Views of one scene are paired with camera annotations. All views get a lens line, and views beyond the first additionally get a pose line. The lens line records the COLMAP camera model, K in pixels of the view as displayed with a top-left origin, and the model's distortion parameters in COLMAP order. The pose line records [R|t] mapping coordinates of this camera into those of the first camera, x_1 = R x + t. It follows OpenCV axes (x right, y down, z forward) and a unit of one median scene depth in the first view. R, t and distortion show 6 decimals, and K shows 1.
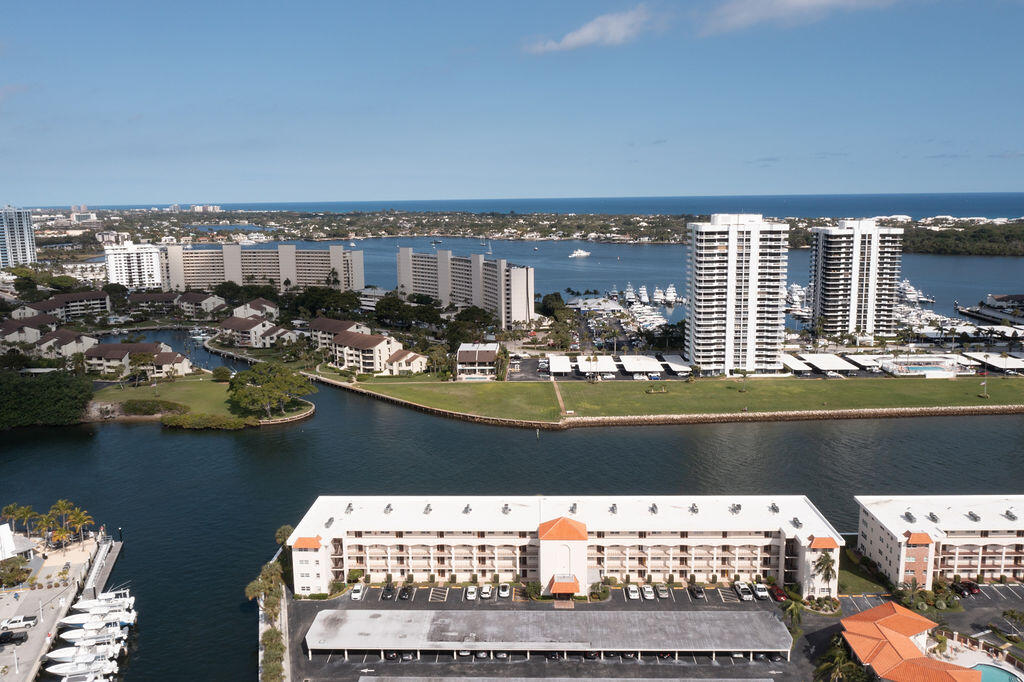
lens RADIAL K [[800.0, 0, 512.1], [0, 800.0, 340.6], [0, 0, 1]] dist [-0.006200, 0.000925]
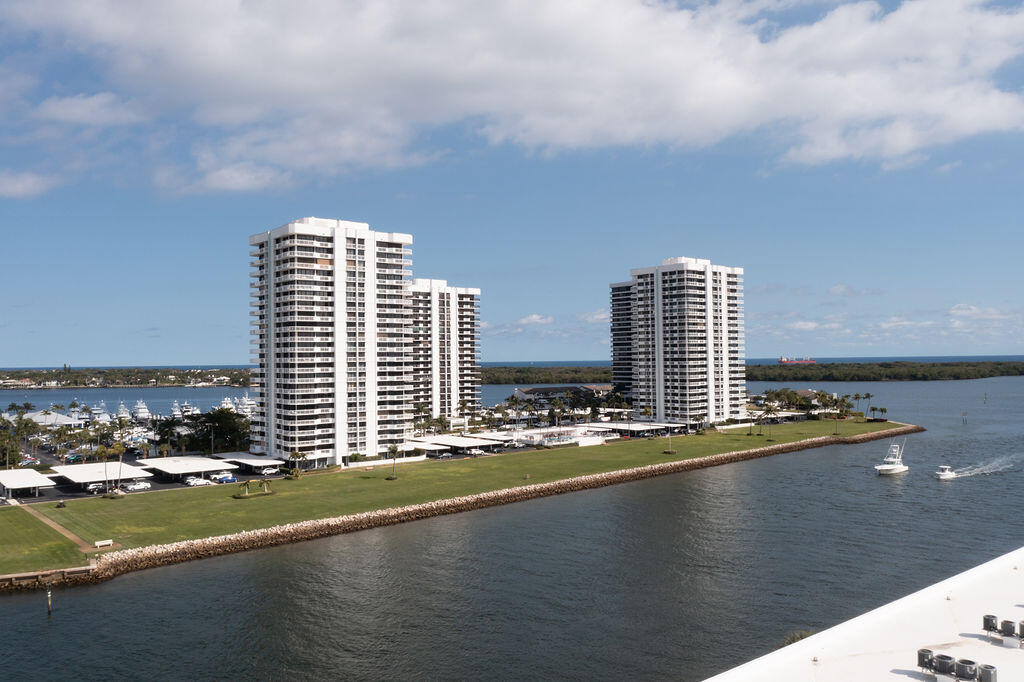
lens RADIAL K [[800.0, 0, 510.3], [0, 800.0, 338.2], [0, 0, 1]] dist [-0.006200, 0.000925]
pose [[0.755071, 0.026417, 0.655111, -0.040047], [0.115383, 0.978240, -0.172436, 0.068978], [-0.645411, 0.205790, 0.735592, 0.442232]]
